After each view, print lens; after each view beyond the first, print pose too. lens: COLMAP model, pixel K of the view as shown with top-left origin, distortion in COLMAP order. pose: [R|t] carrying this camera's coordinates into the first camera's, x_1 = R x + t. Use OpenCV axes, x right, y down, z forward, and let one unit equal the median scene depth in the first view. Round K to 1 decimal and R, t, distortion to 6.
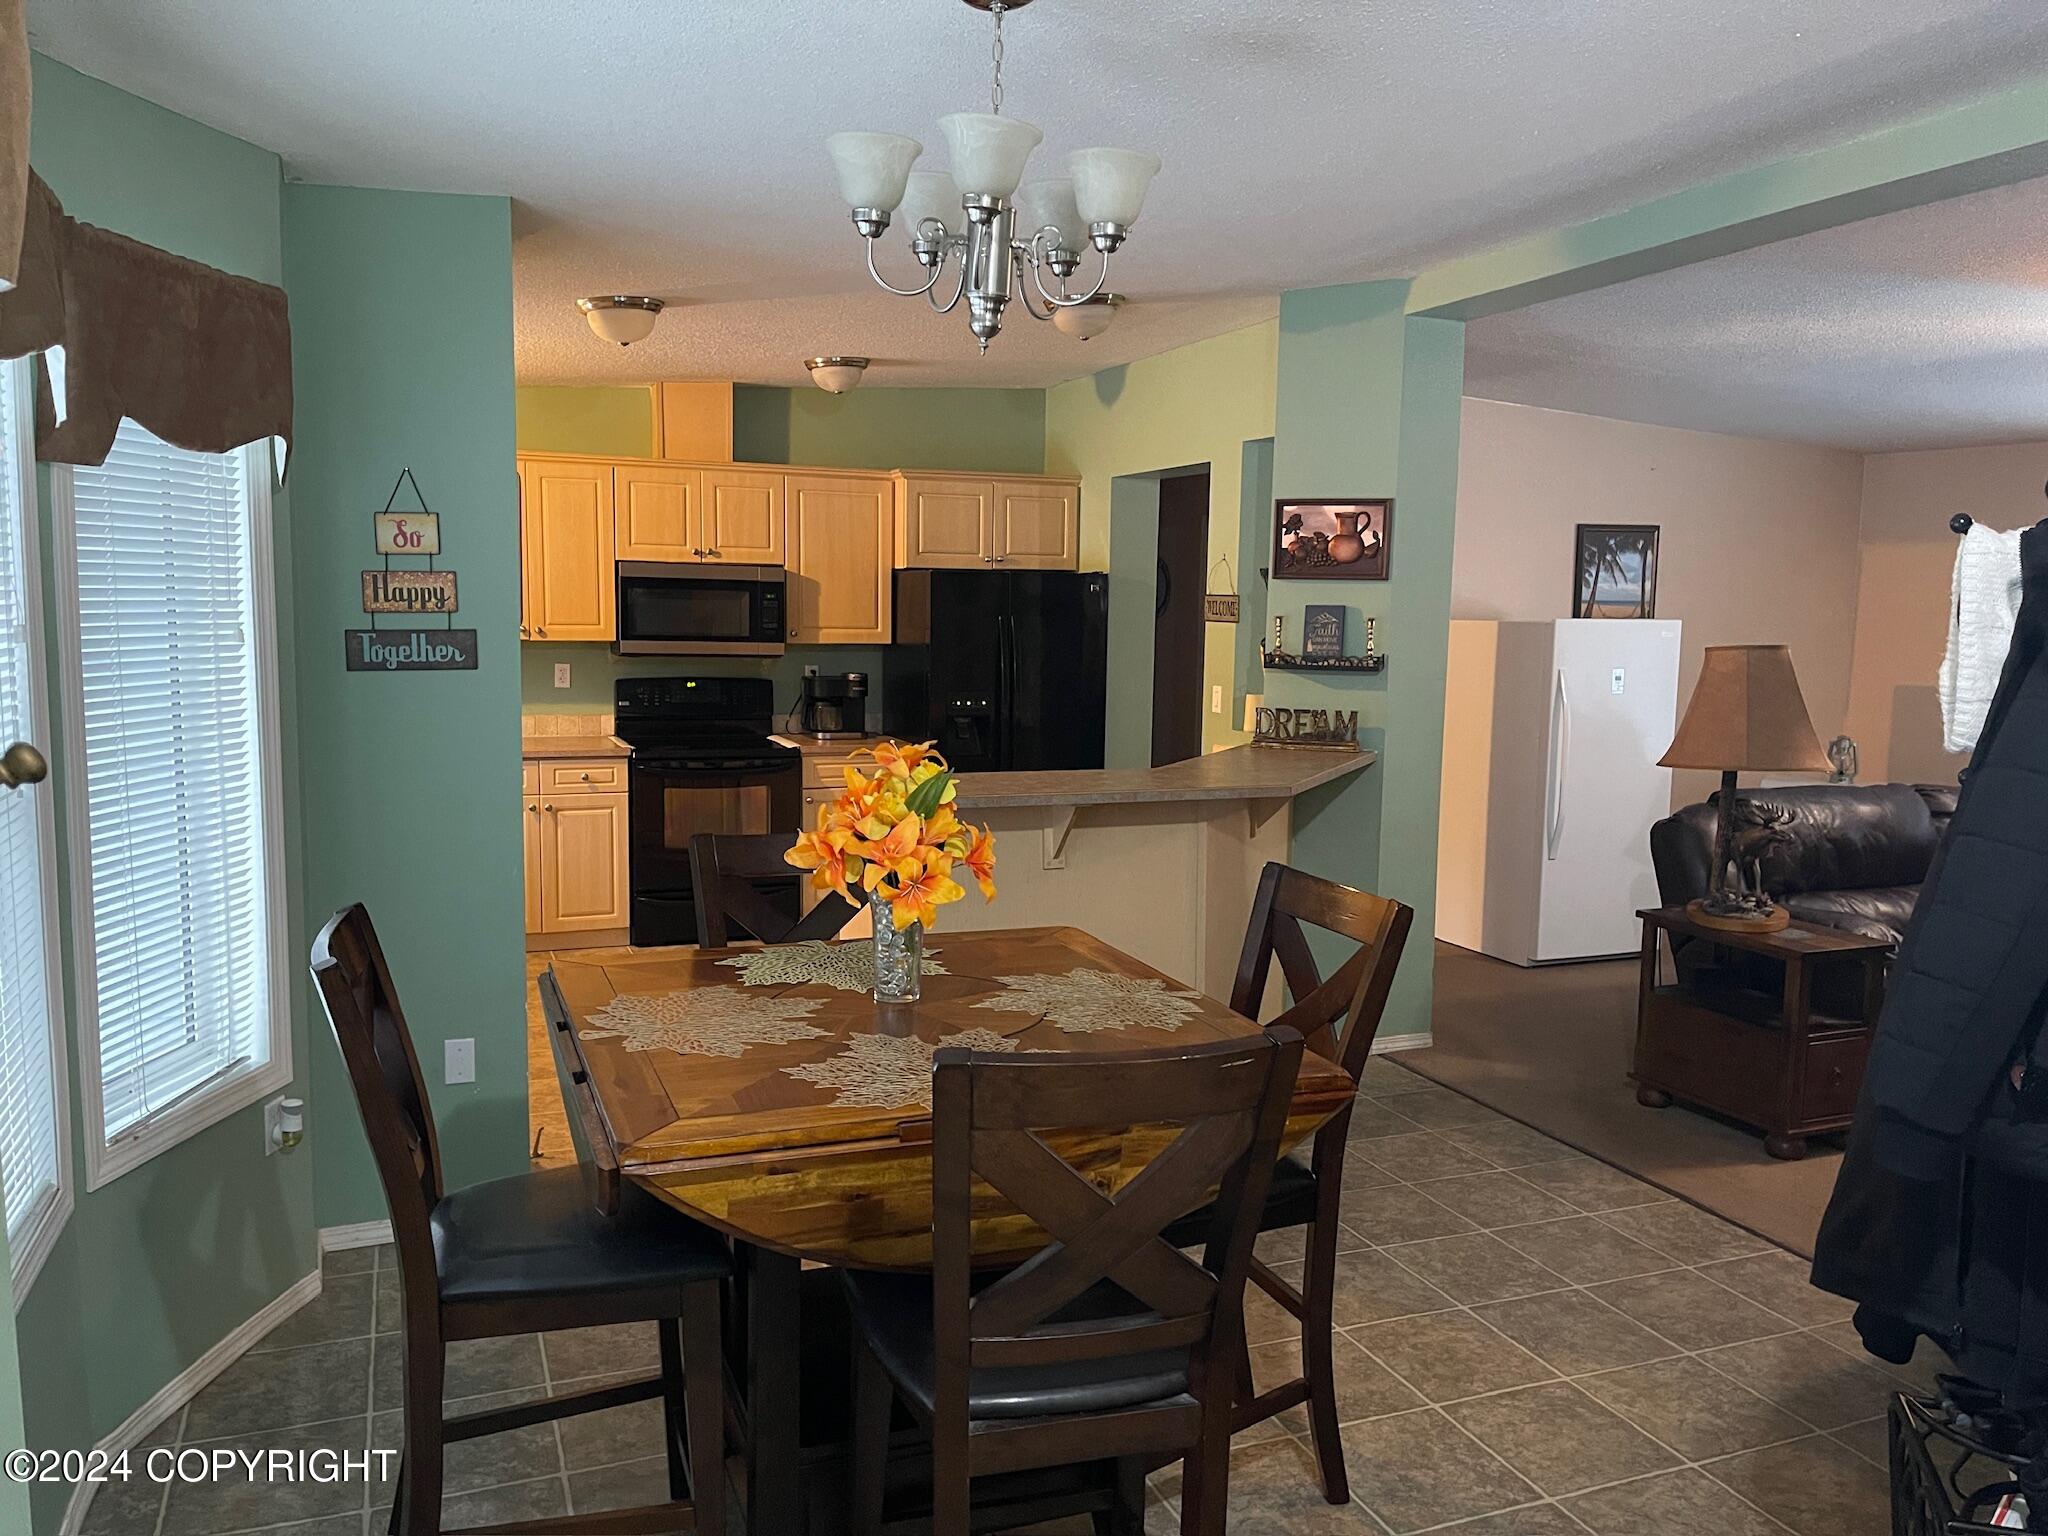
lens RADIAL K [[1536.3, 0, 1031.2], [0, 1536.3, 775.7], [0, 0, 1]] dist [0.067311, -0.084328]
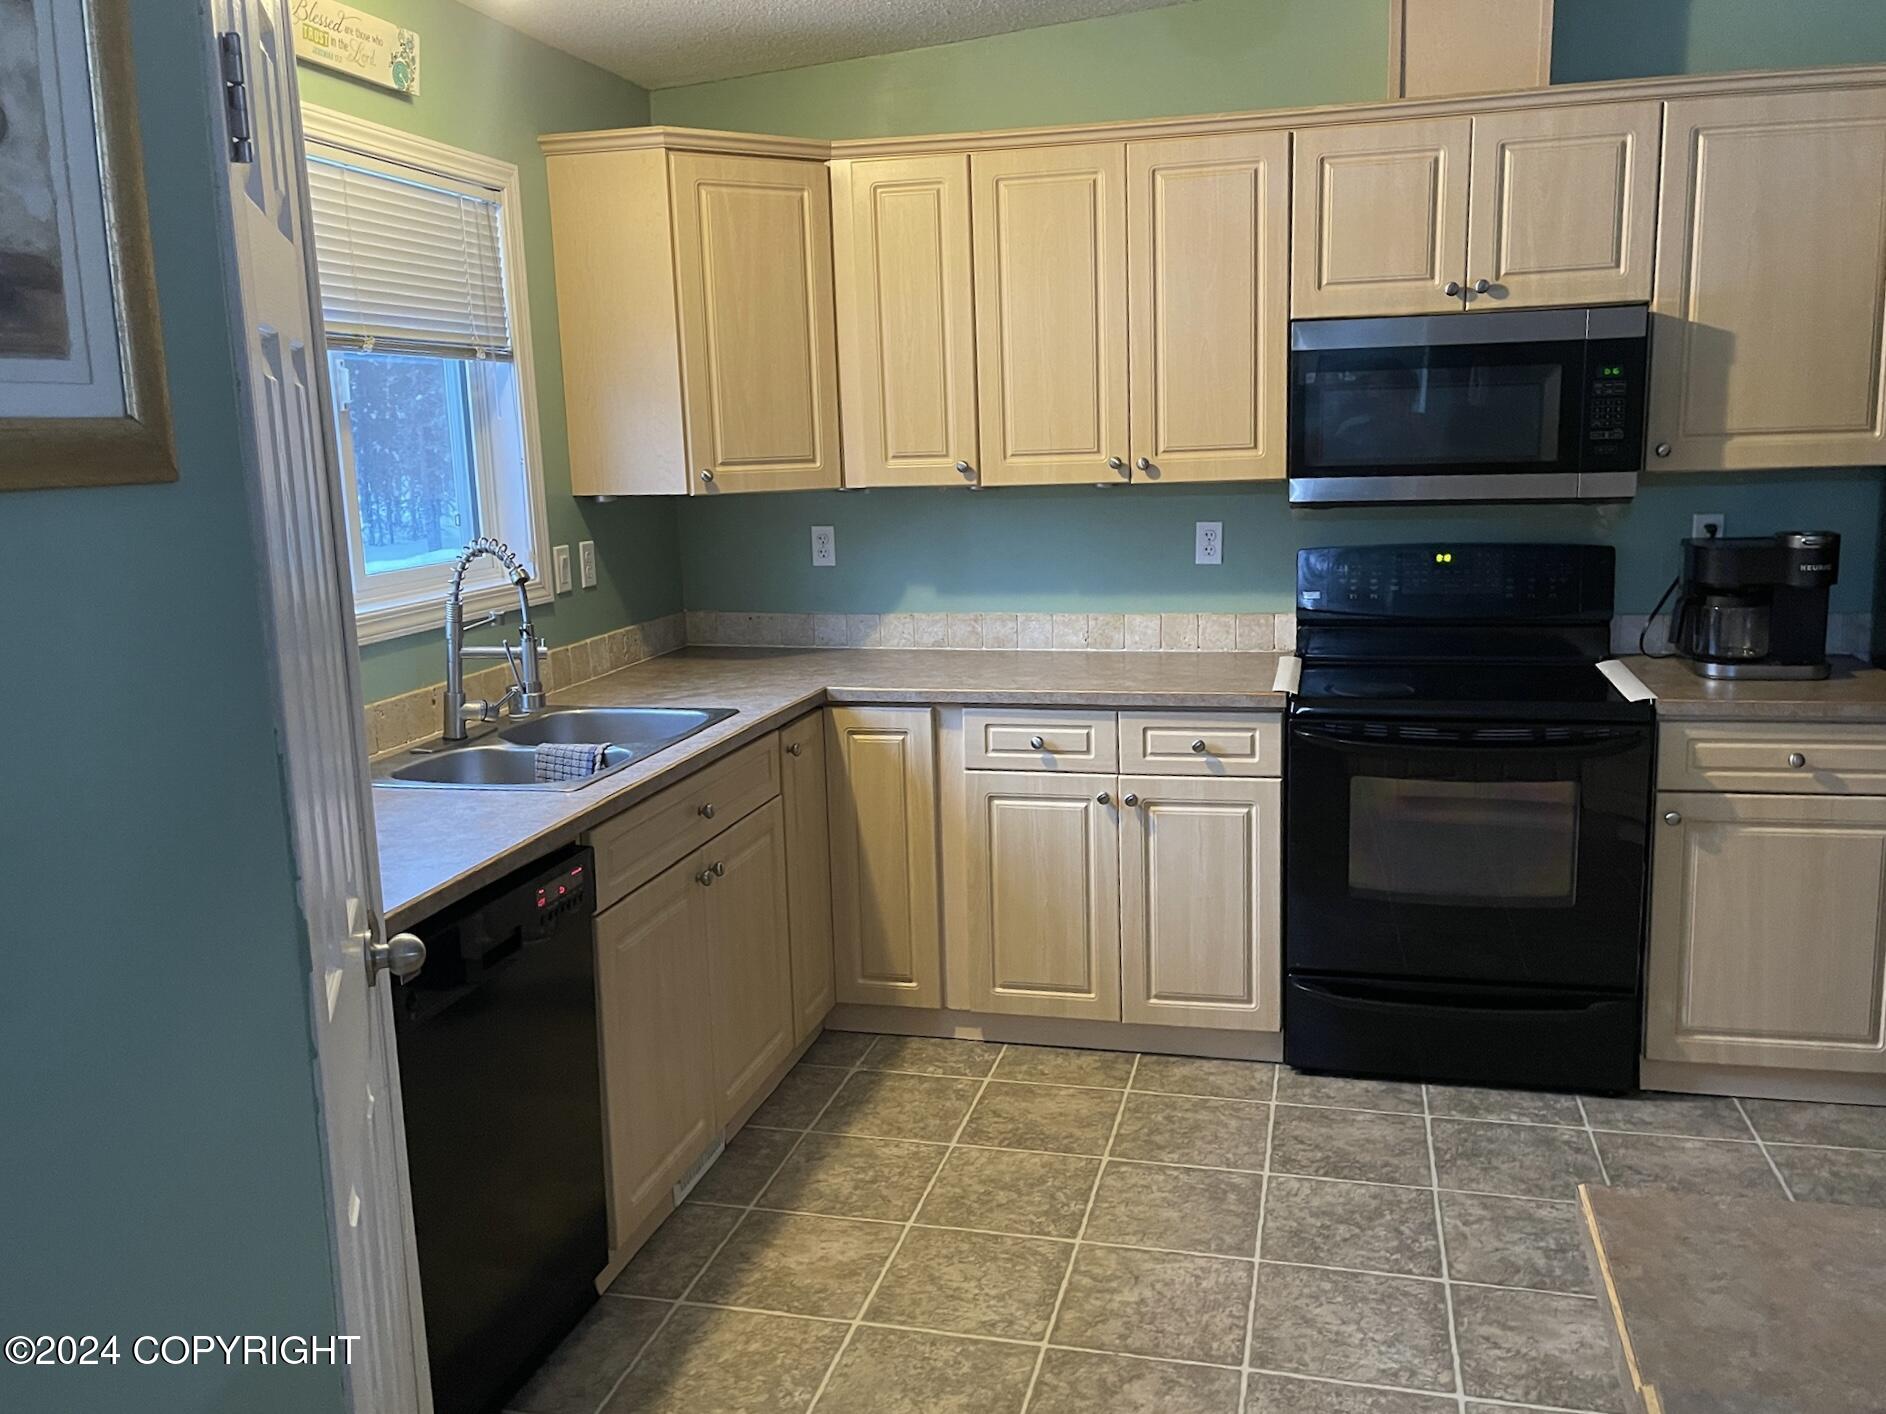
lens RADIAL K [[1513.1, 0, 962.7], [0, 1513.1, 708.4], [0, 0, 1]] dist [0.055170, -0.034973]
pose [[0.813245, 0.065923, -0.578175, -0.054845], [-0.020514, 0.996193, 0.084731, -0.050295], [0.581559, -0.057047, 0.811501, 0.505159]]
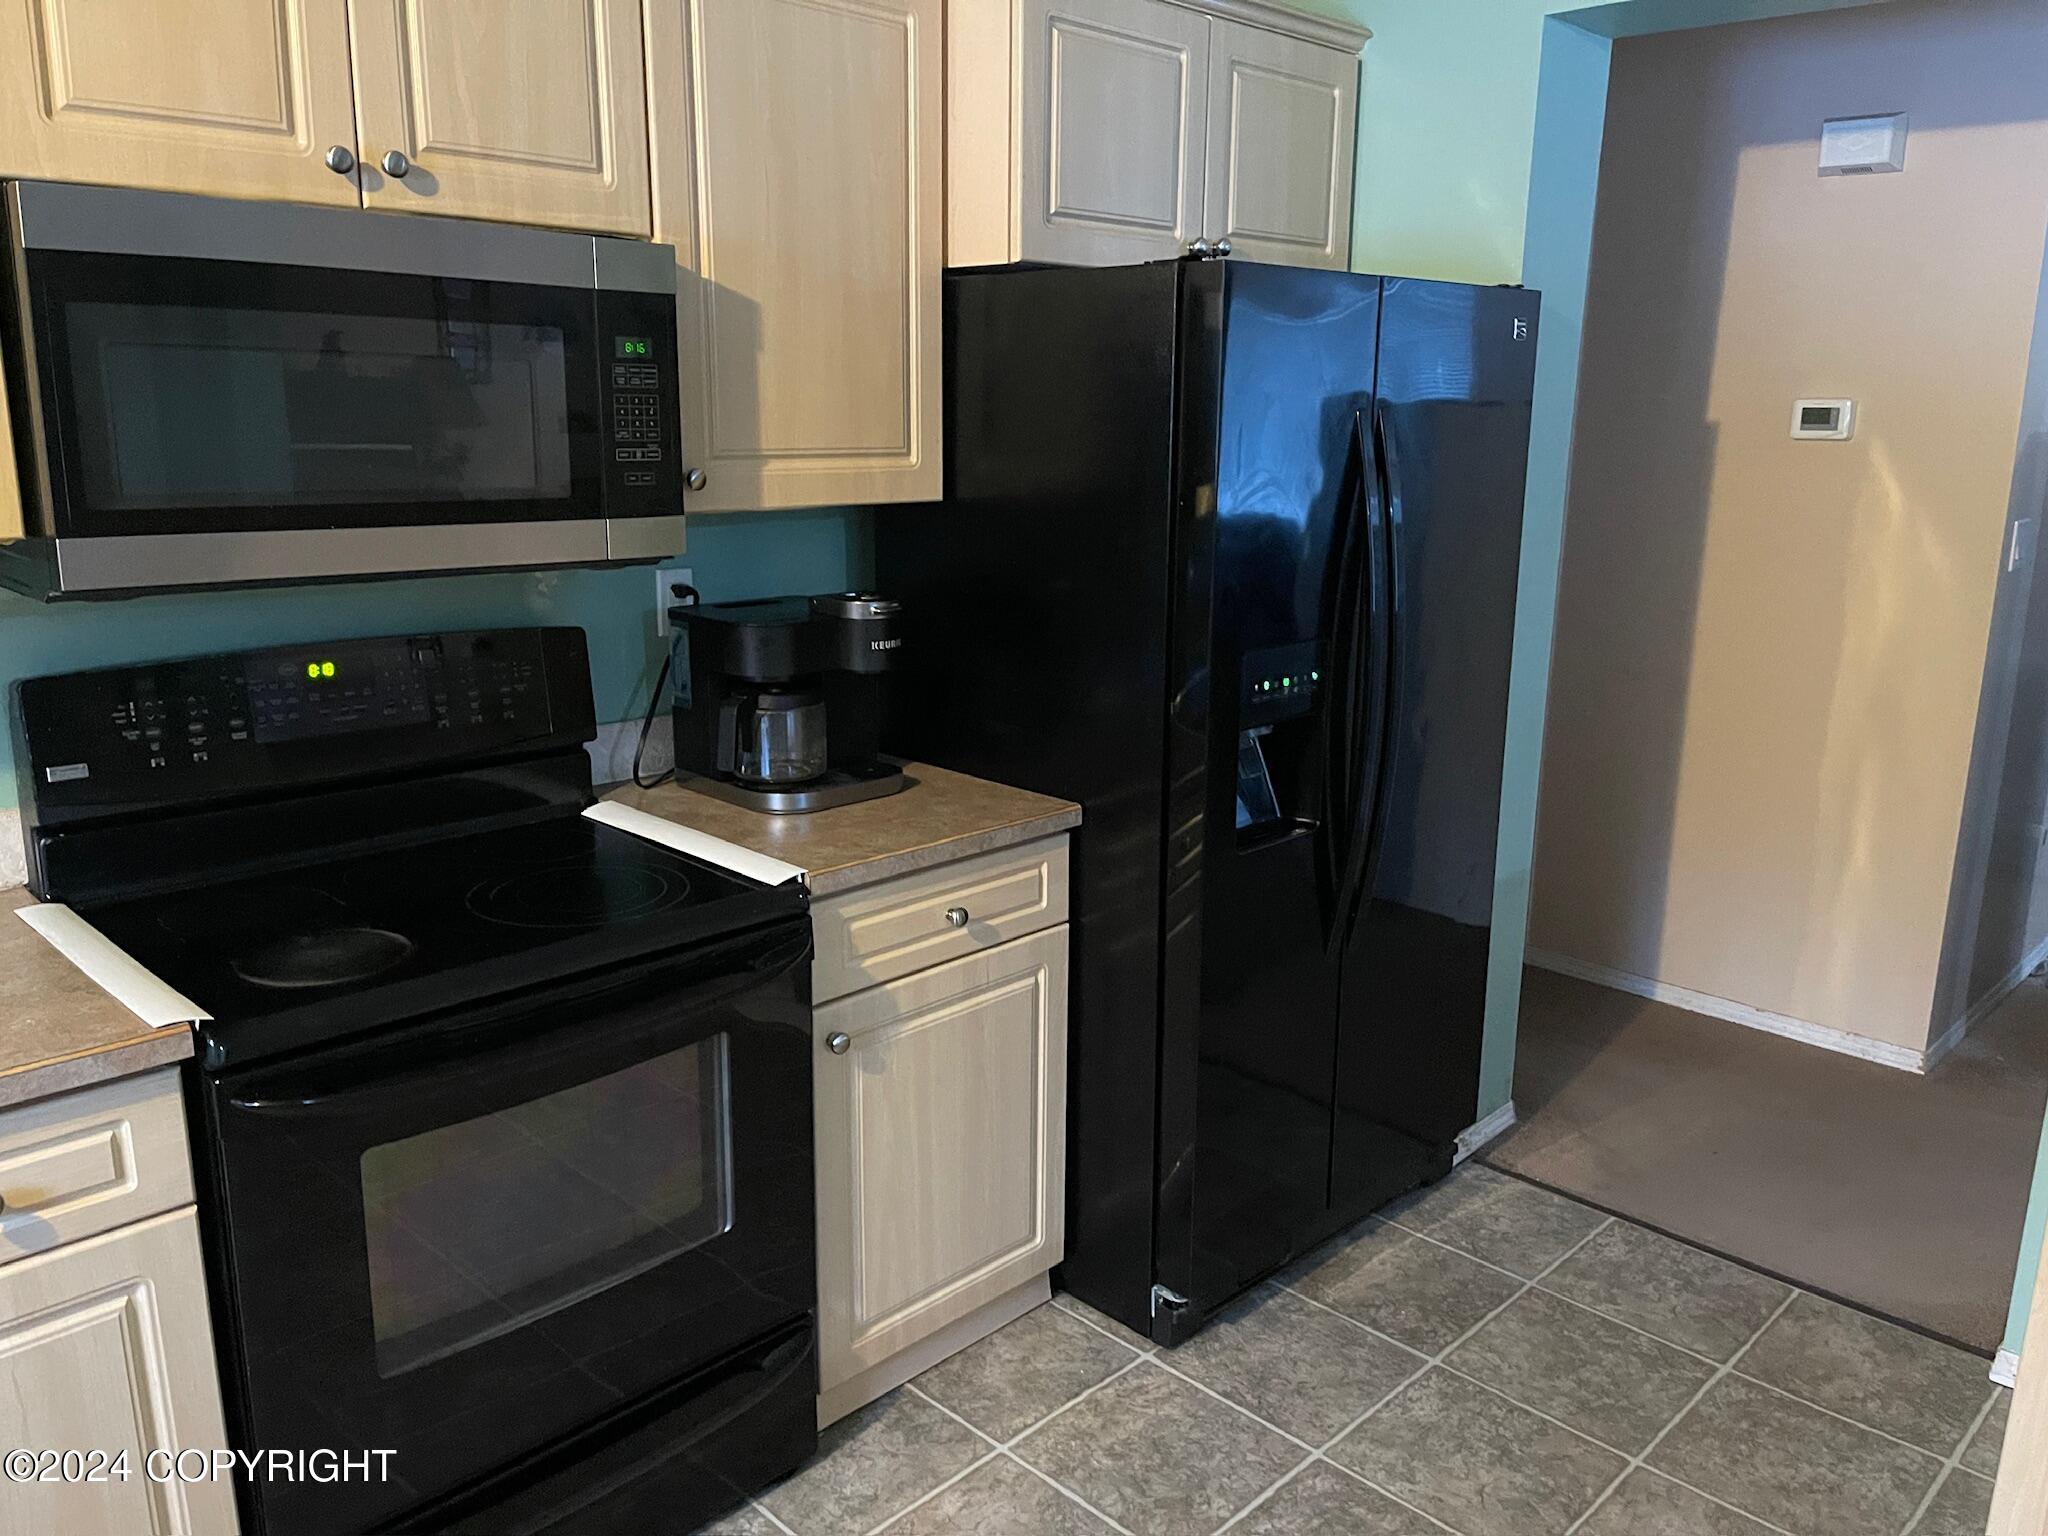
lens RADIAL K [[1536.3, 0, 1035.5], [0, 1536.3, 772.4], [0, 0, 1]] dist [0.067311, -0.084328]
pose [[0.917911, -0.099166, 0.384196, -0.217733], [0.049053, 0.989199, 0.138129, -0.075762], [-0.393744, -0.107944, 0.912860, 0.707263]]
